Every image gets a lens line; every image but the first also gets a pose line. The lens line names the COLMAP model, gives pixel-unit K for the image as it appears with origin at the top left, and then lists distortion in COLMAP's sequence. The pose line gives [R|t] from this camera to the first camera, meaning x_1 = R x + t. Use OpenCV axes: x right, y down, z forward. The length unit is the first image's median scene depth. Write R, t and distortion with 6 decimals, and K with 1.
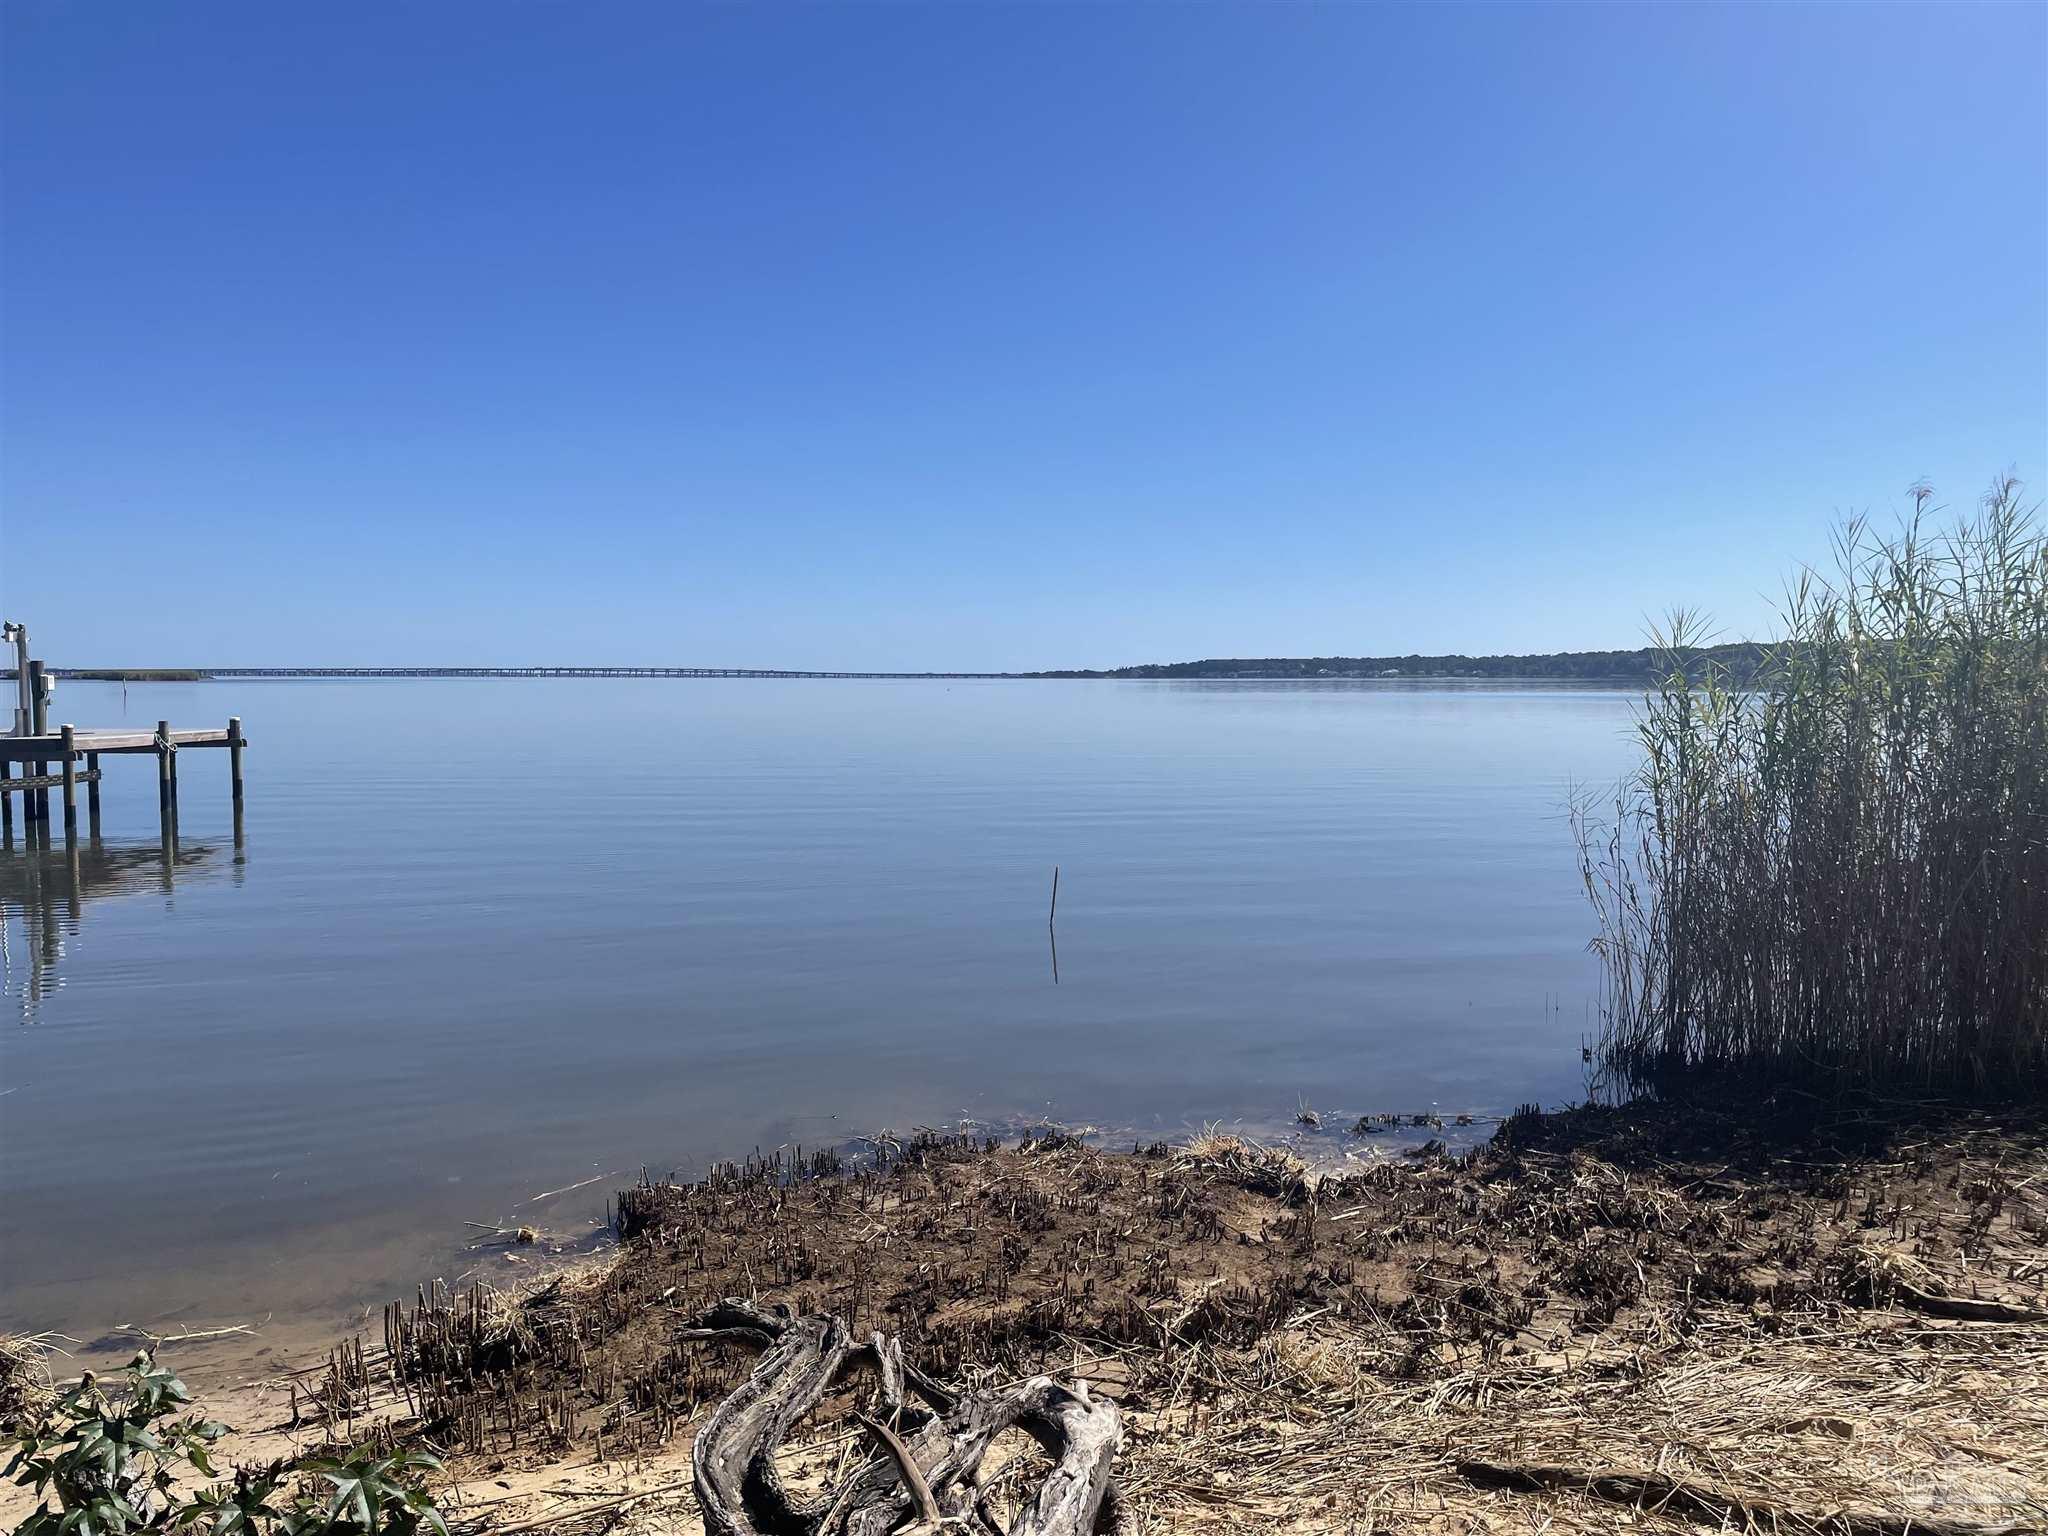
lens RADIAL K [[1634.9, 0, 1033.9], [0, 1634.9, 773.7], [0, 0, 1]] dist [0.109333, -0.151261]
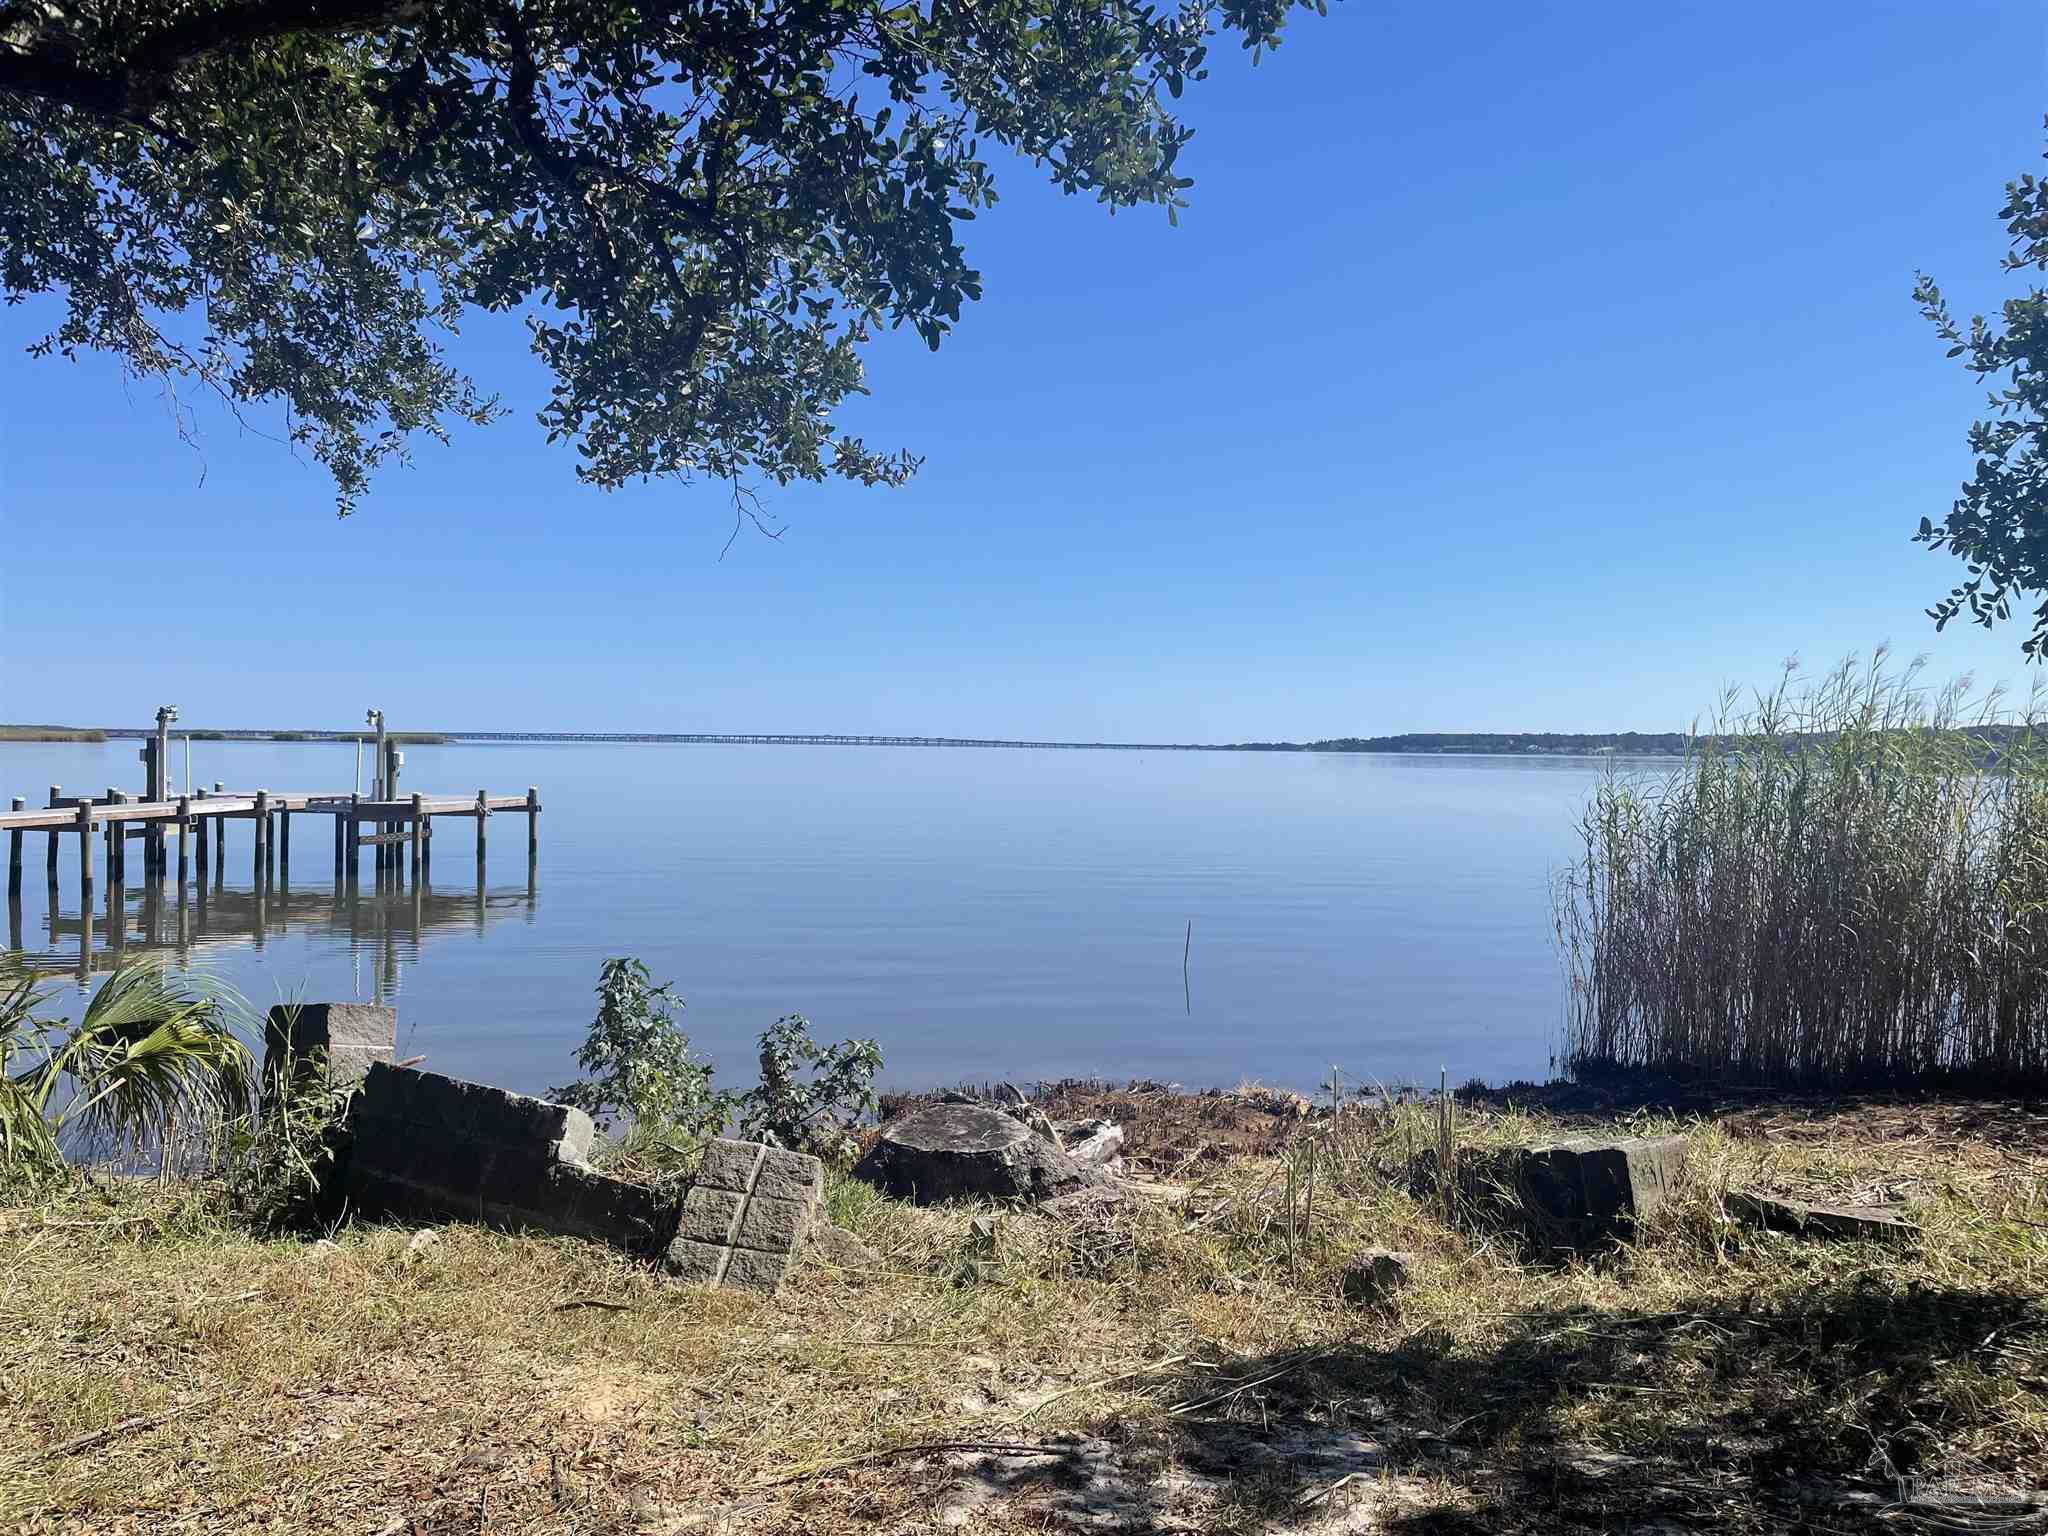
lens RADIAL K [[1634.9, 0, 1033.9], [0, 1634.9, 773.7], [0, 0, 1]] dist [0.109333, -0.151261]
pose [[0.992759, 0.015268, -0.119145, 0.103318], [-0.020402, 0.998910, -0.041992, -0.004280], [0.118374, 0.044119, 0.991988, -0.687701]]
